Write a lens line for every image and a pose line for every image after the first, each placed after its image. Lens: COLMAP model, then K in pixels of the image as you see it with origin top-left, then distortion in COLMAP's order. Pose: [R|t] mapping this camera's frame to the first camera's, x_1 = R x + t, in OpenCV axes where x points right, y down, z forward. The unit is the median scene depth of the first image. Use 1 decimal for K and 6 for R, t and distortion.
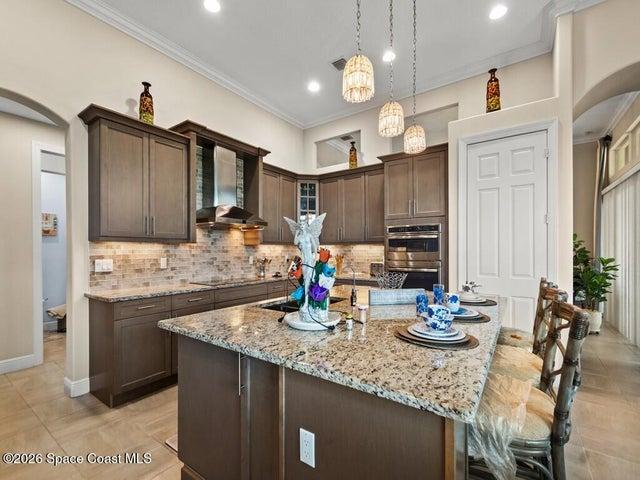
lens RADIAL K [[285.8, 0, 314.9], [0, 285.8, 255.6], [0, 0, 1]] dist [0.003086, -0.003752]
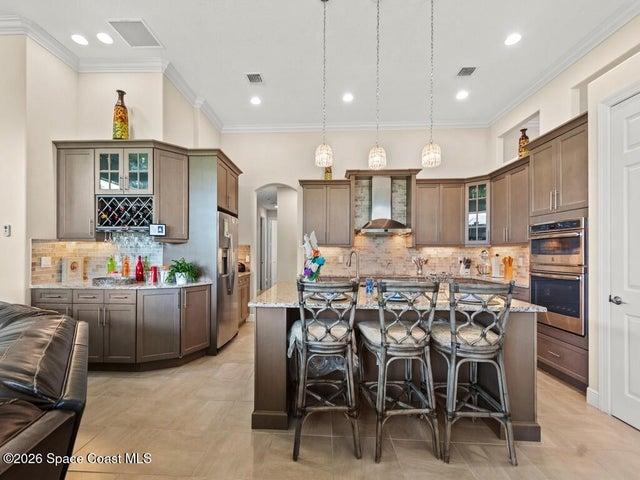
lens RADIAL K [[285.8, 0, 314.2], [0, 285.8, 249.1], [0, 0, 1]] dist [0.003086, -0.003752]
pose [[0.550309, -0.004294, -0.834950, 0.634339], [-0.022491, 0.999548, -0.019964, 0.004232], [0.834658, 0.029765, 0.549963, -0.016164]]
